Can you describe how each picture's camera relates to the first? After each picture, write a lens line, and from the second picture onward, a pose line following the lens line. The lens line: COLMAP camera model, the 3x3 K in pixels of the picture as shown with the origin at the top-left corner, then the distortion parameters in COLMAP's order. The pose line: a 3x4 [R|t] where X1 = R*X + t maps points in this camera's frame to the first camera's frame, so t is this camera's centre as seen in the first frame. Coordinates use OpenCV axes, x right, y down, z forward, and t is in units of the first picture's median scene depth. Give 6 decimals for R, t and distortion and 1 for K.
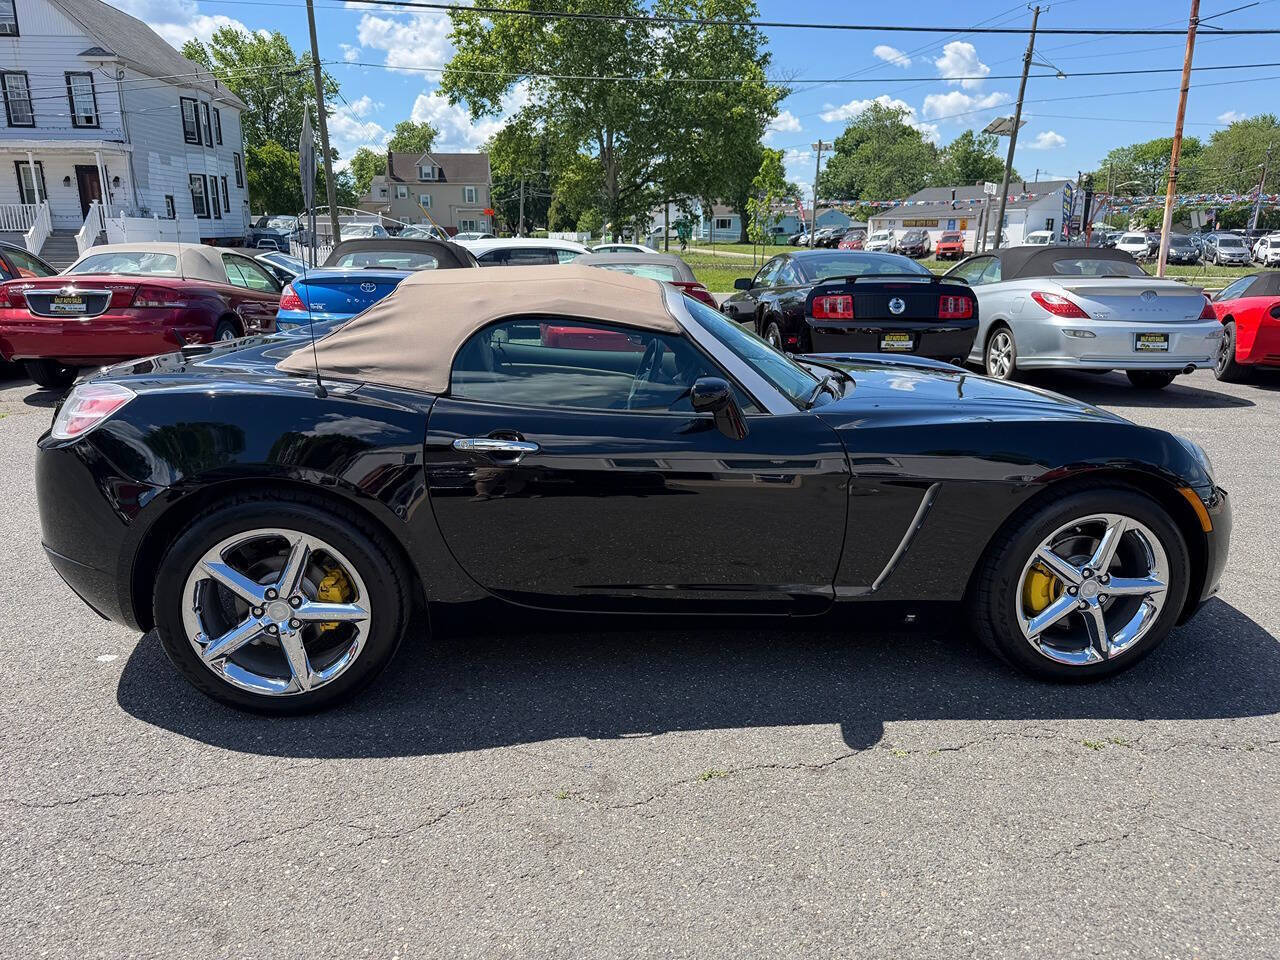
lens RADIAL K [[923.1, 0, 620.3], [0, 923.1, 494.9], [0, 0, 1]] dist [0.019413, -0.022035]
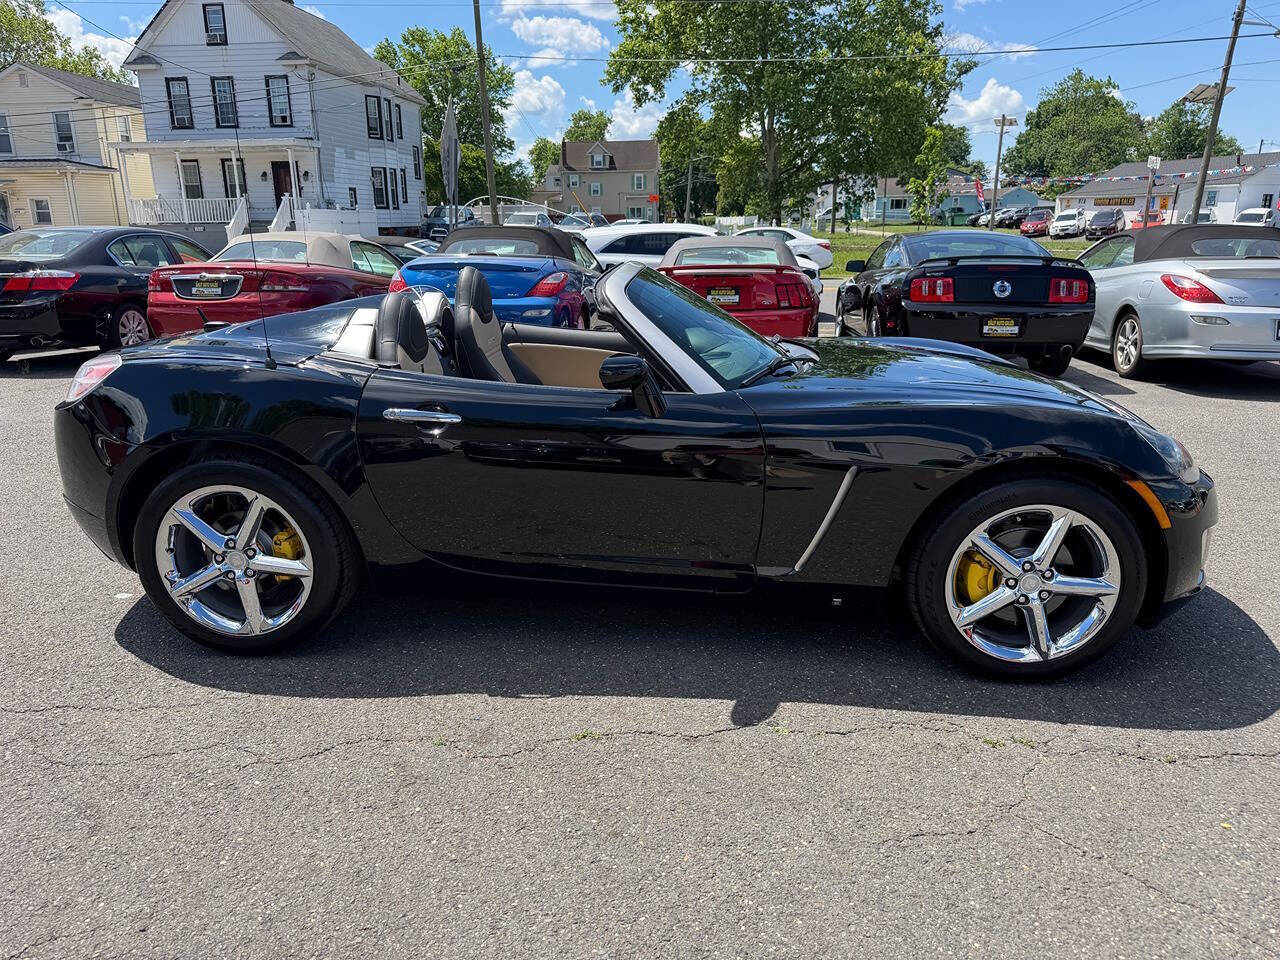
lens RADIAL K [[923.1, 0, 621.7], [0, 923.1, 491.5], [0, 0, 1]] dist [0.019413, -0.022035]
pose [[0.983047, 0.039140, -0.179128, 0.028538], [-0.037101, 0.999203, 0.014720, 0.000936], [0.179562, -0.007825, 0.983716, -0.001366]]
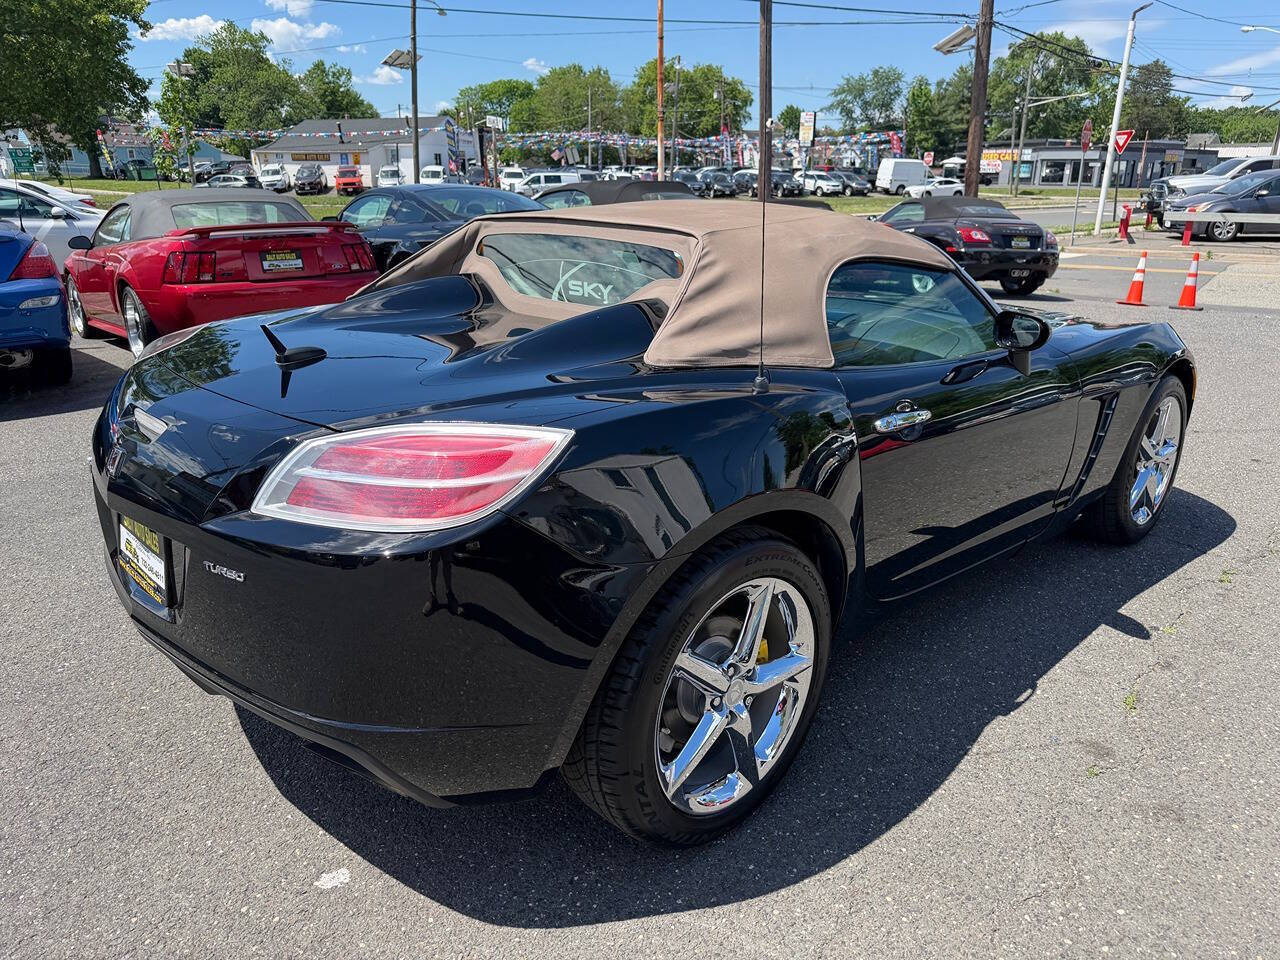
lens RADIAL K [[923.1, 0, 626.3], [0, 923.1, 496.2], [0, 0, 1]] dist [0.019413, -0.022035]
pose [[0.787961, -0.207308, 0.579776, -0.080308], [0.169222, 0.978269, 0.119809, -0.012274], [-0.592014, 0.003706, 0.805919, 0.045504]]
